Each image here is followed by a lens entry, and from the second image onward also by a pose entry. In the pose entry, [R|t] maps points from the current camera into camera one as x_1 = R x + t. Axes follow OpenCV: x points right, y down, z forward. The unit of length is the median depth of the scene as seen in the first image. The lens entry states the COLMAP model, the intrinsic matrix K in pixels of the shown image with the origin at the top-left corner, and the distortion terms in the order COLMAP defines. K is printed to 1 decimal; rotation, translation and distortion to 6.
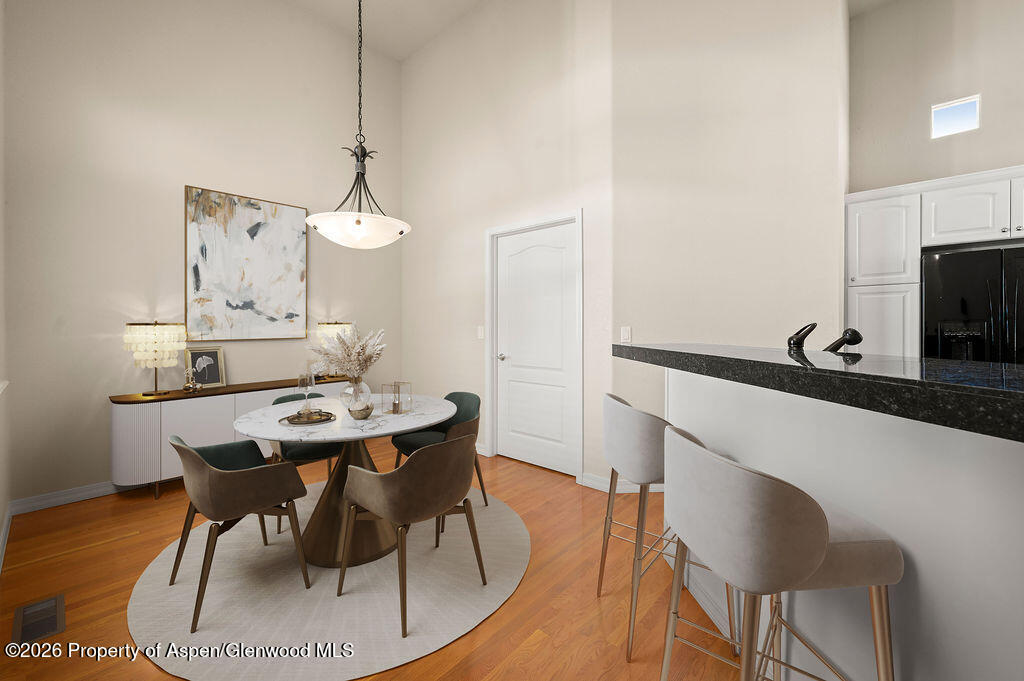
lens RADIAL K [[408.1, 0, 529.1], [0, 408.1, 327.2], [0, 0, 1]] dist [0.006999, -0.001058]
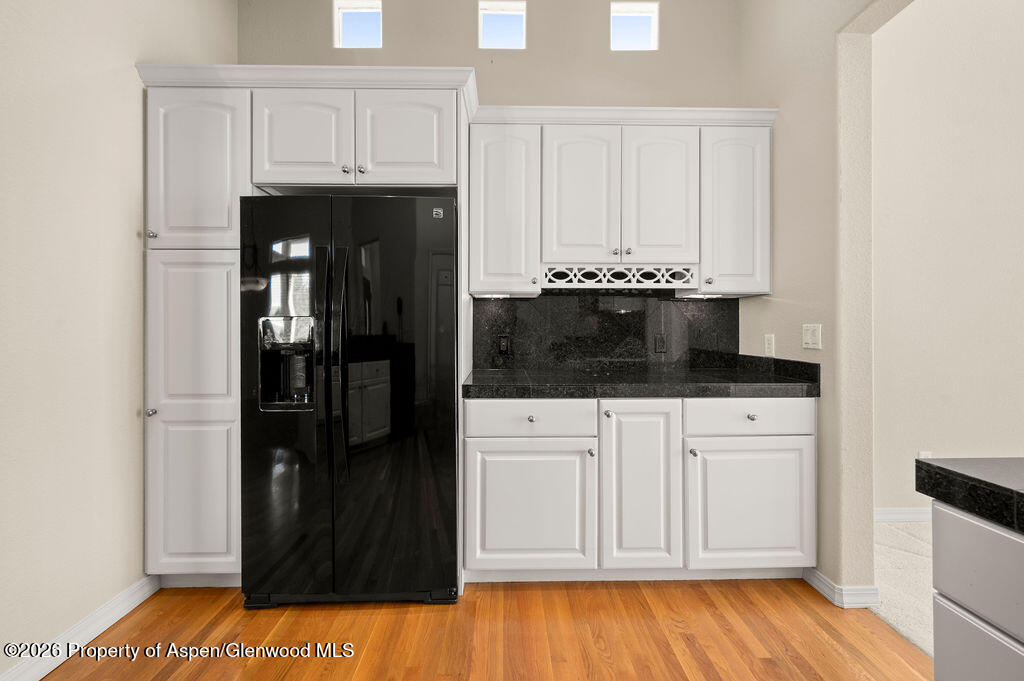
lens RADIAL K [[408.1, 0, 511.5], [0, 408.1, 329.6], [0, 0, 1]] dist [0.006999, -0.001058]
pose [[0.754847, 0.001522, 0.655899, 0.821336], [0.000130, 0.999997, -0.002470, 0.002465], [-0.655901, 0.001950, 0.754845, 0.332235]]
